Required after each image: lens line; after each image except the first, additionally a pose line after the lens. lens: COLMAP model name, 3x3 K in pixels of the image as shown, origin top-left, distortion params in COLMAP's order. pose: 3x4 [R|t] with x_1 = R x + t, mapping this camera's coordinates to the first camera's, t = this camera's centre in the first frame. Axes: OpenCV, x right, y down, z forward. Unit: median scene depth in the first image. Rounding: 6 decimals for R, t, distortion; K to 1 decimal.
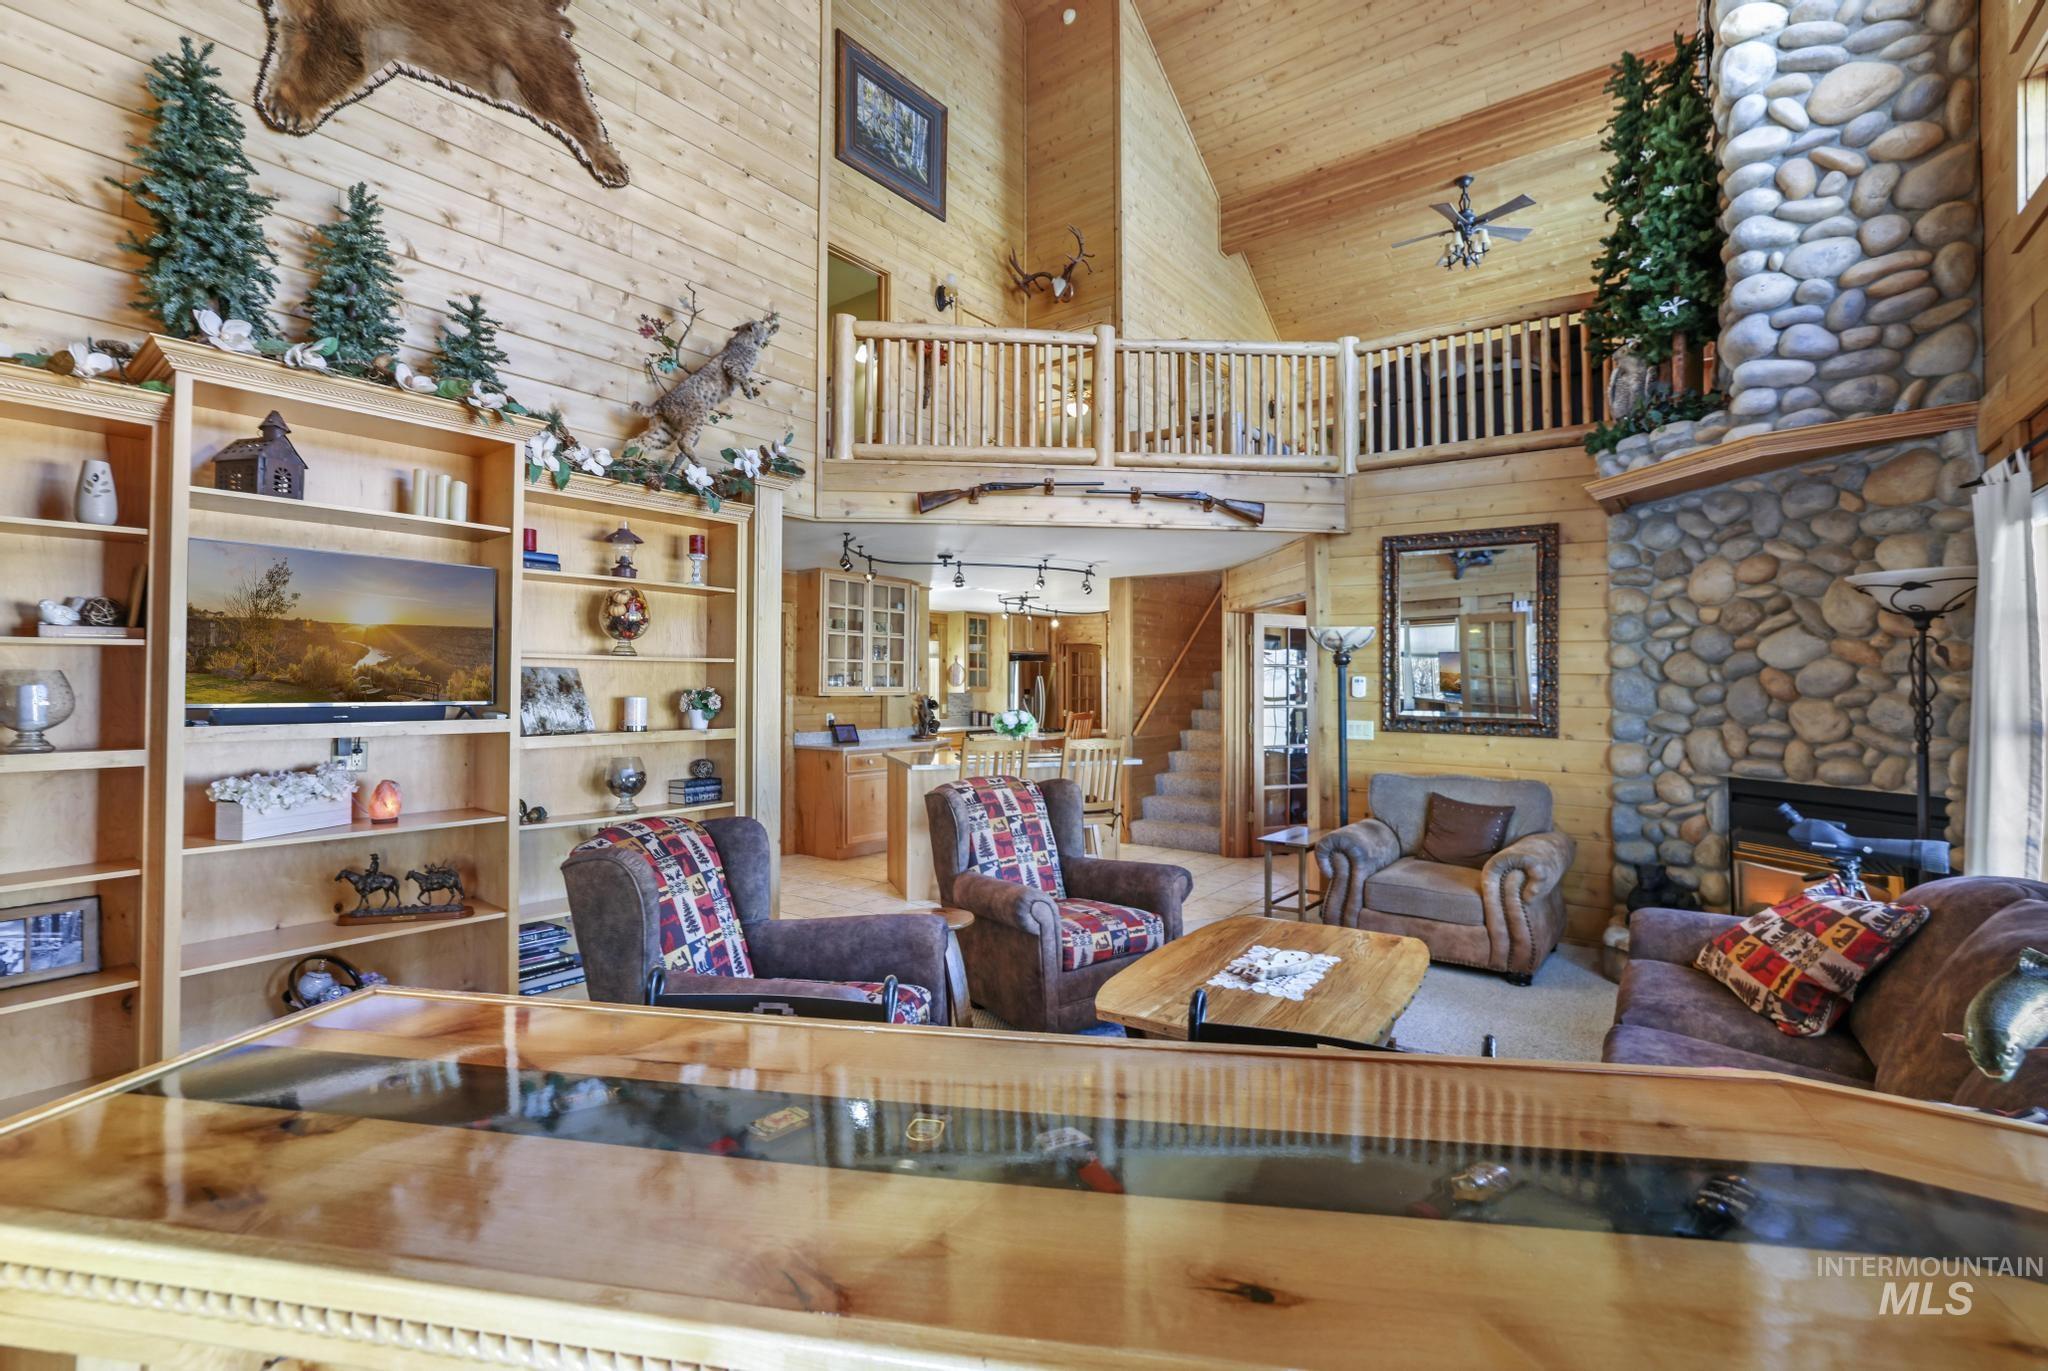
lens RADIAL K [[903.3, 0, 1012.4], [0, 903.3, 671.2], [0, 0, 1]] dist [-0.036479, 0.009261]
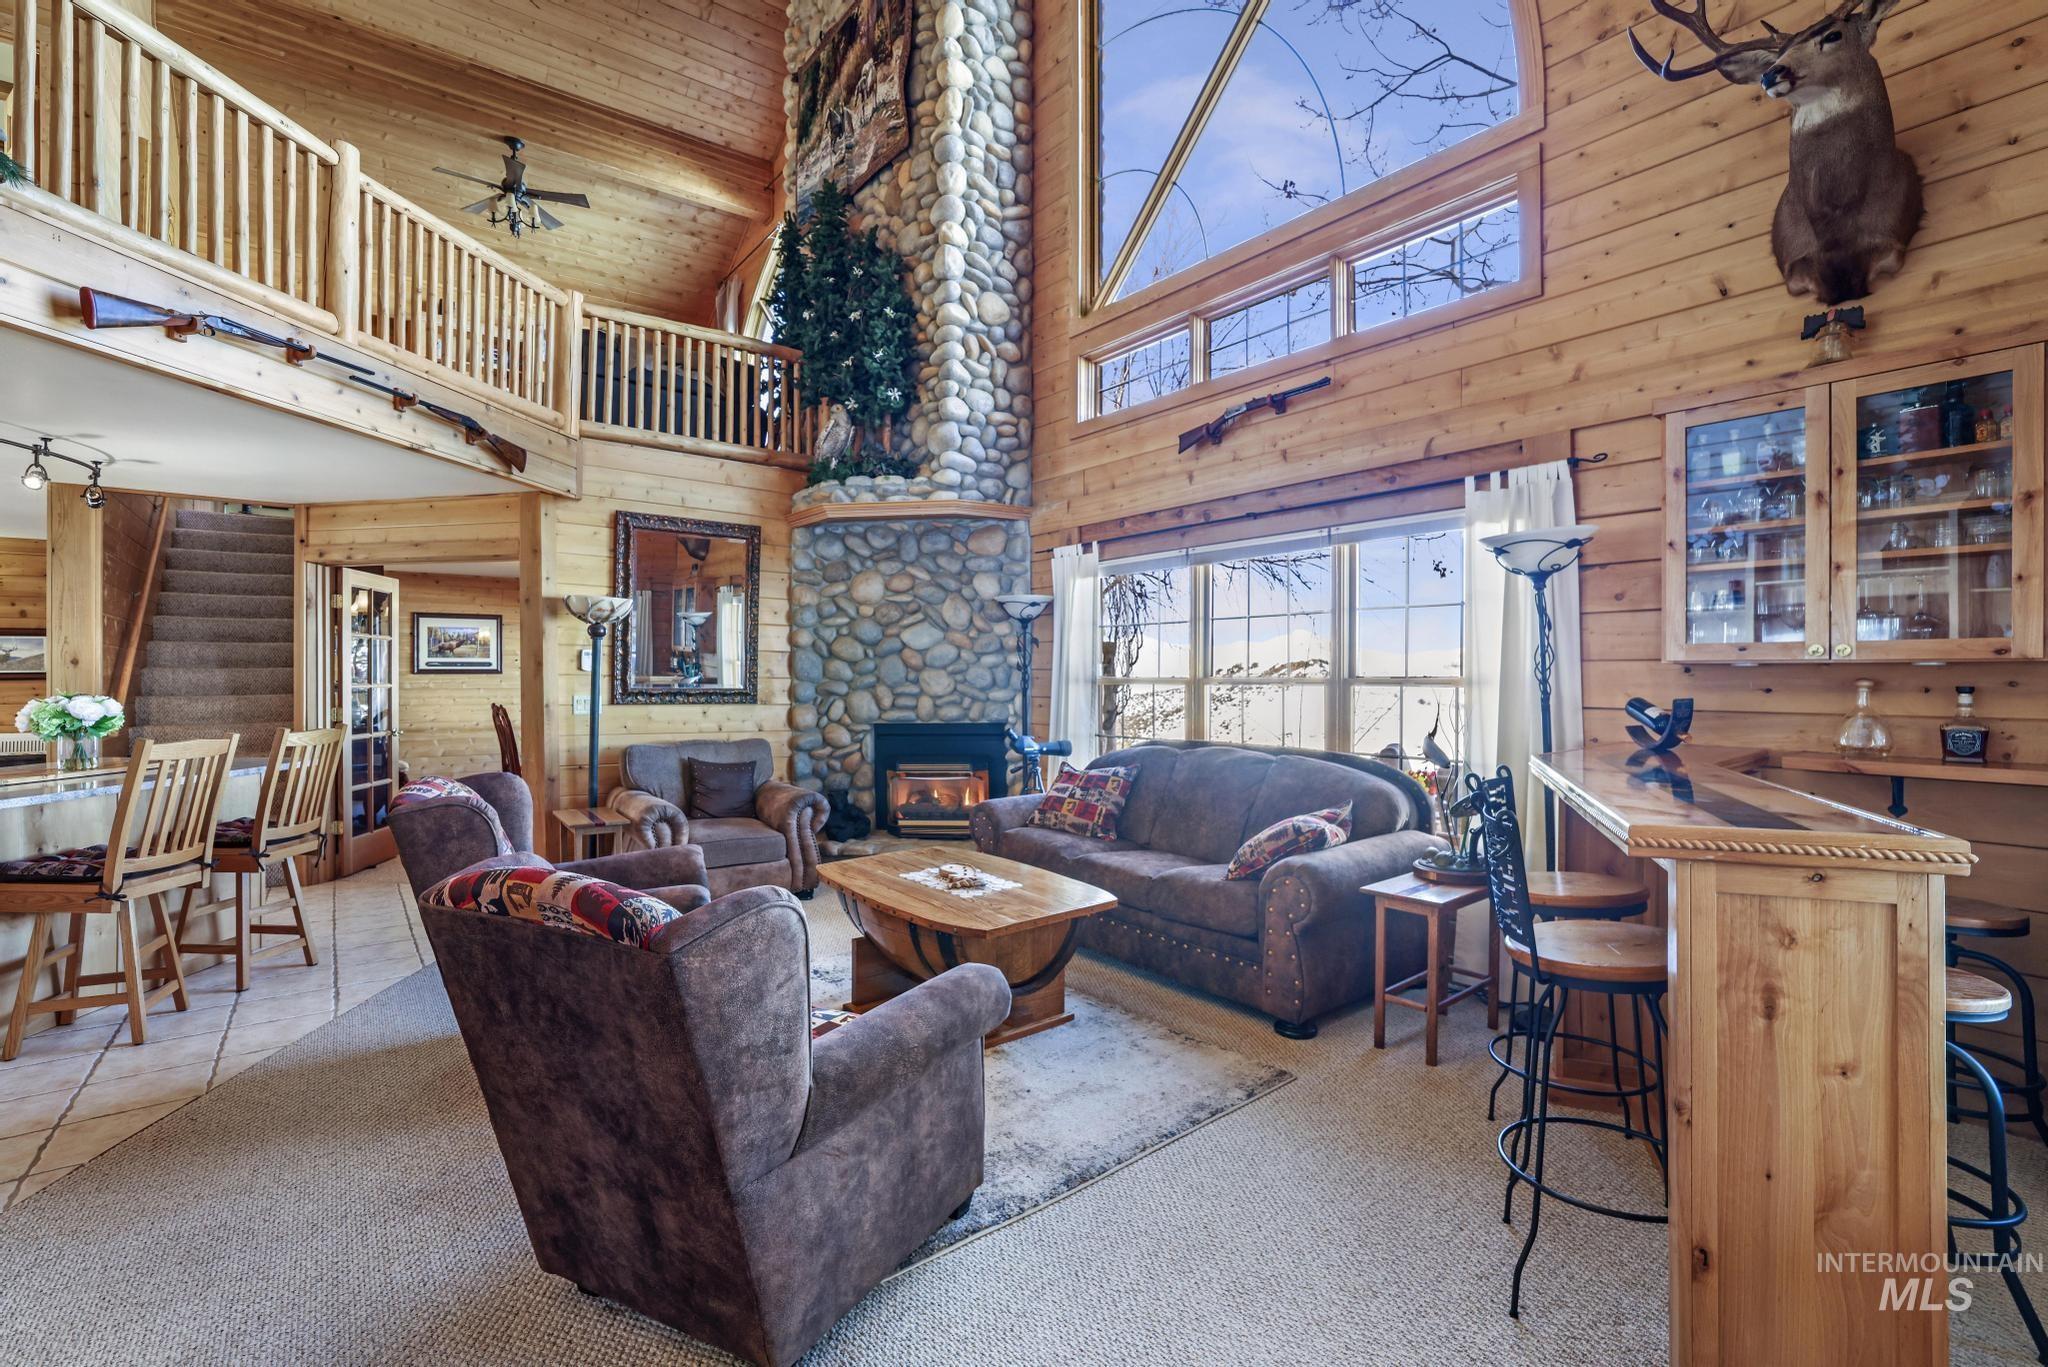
lens RADIAL K [[903.3, 0, 1053.3], [0, 903.3, 671.0], [0, 0, 1]] dist [-0.036479, 0.009261]
pose [[0.237181, 0.000788, 0.971465, -0.571196], [-0.013928, 0.999900, 0.002590, 0.026288], [-0.971366, -0.014145, 0.237169, 0.375704]]
